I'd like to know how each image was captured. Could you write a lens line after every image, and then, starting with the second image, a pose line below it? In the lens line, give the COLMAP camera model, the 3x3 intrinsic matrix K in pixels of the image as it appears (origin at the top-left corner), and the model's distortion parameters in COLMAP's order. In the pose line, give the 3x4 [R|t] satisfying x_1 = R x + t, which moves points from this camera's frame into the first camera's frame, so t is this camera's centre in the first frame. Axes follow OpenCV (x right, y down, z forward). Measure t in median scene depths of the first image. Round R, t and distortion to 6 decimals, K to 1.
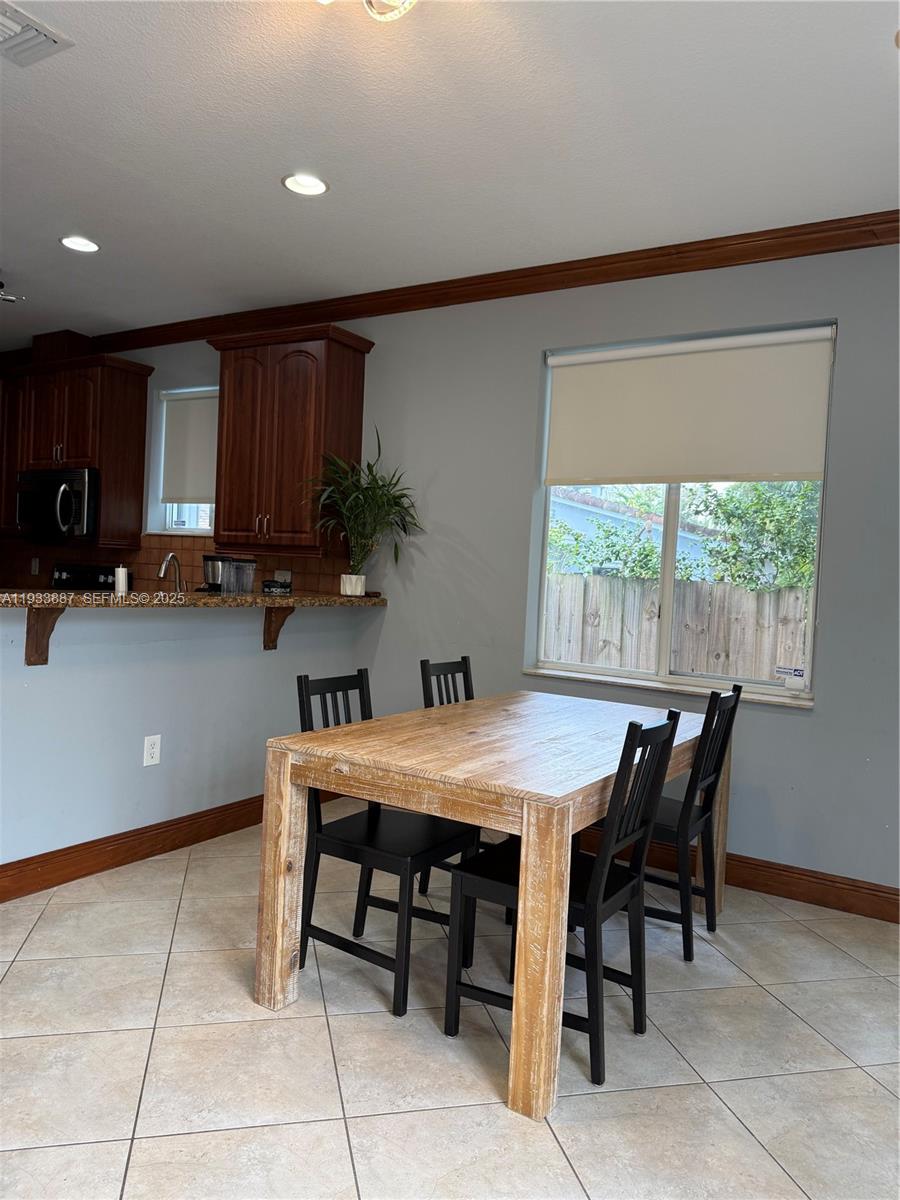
lens RADIAL K [[852.2, 0, 461.6], [0, 852.2, 598.4], [0, 0, 1]] dist [0.048585, -0.070684]
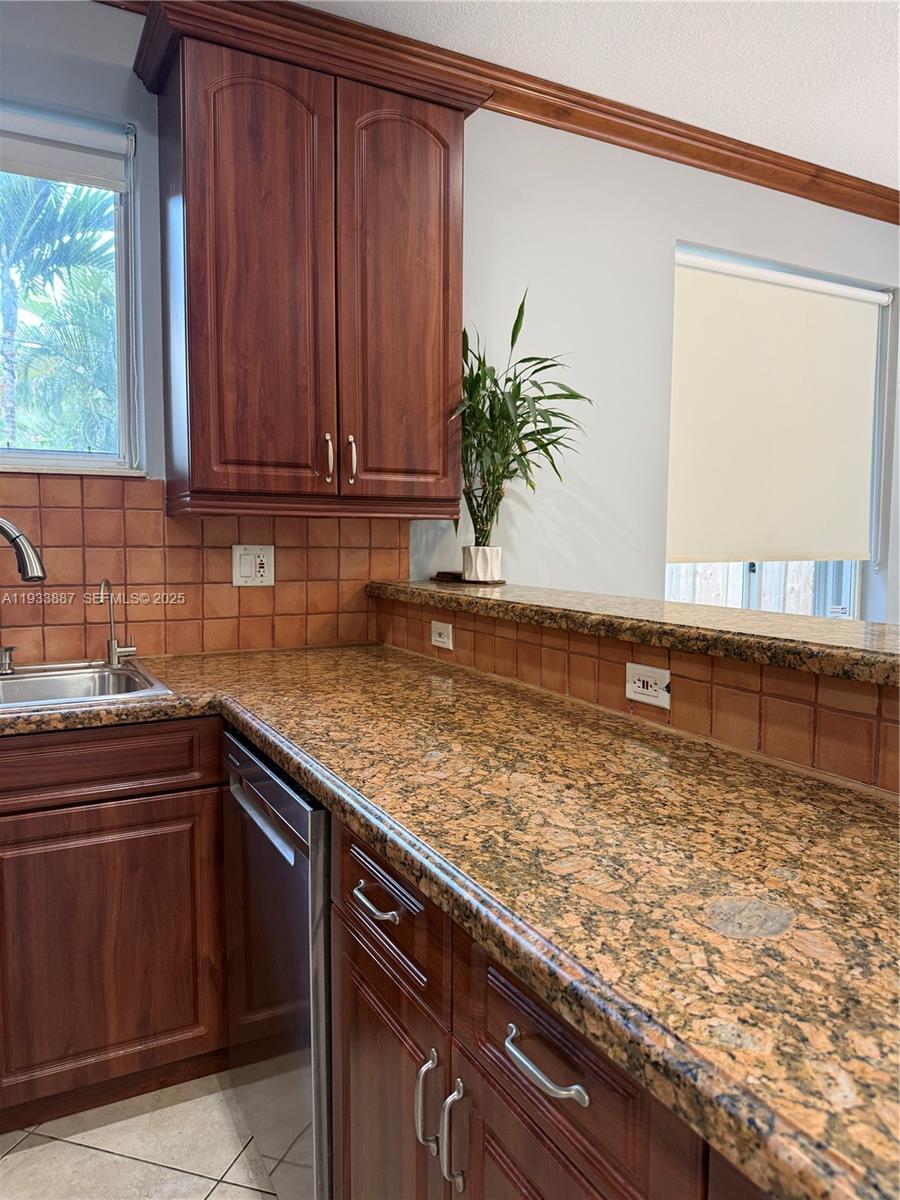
lens RADIAL K [[852.2, 0, 460.6], [0, 852.2, 596.9], [0, 0, 1]] dist [0.048585, -0.070684]
pose [[0.498941, -0.114646, 0.859019, -0.646526], [0.044039, 0.993285, 0.106986, -0.056048], [-0.865516, -0.015549, 0.500639, 0.709438]]
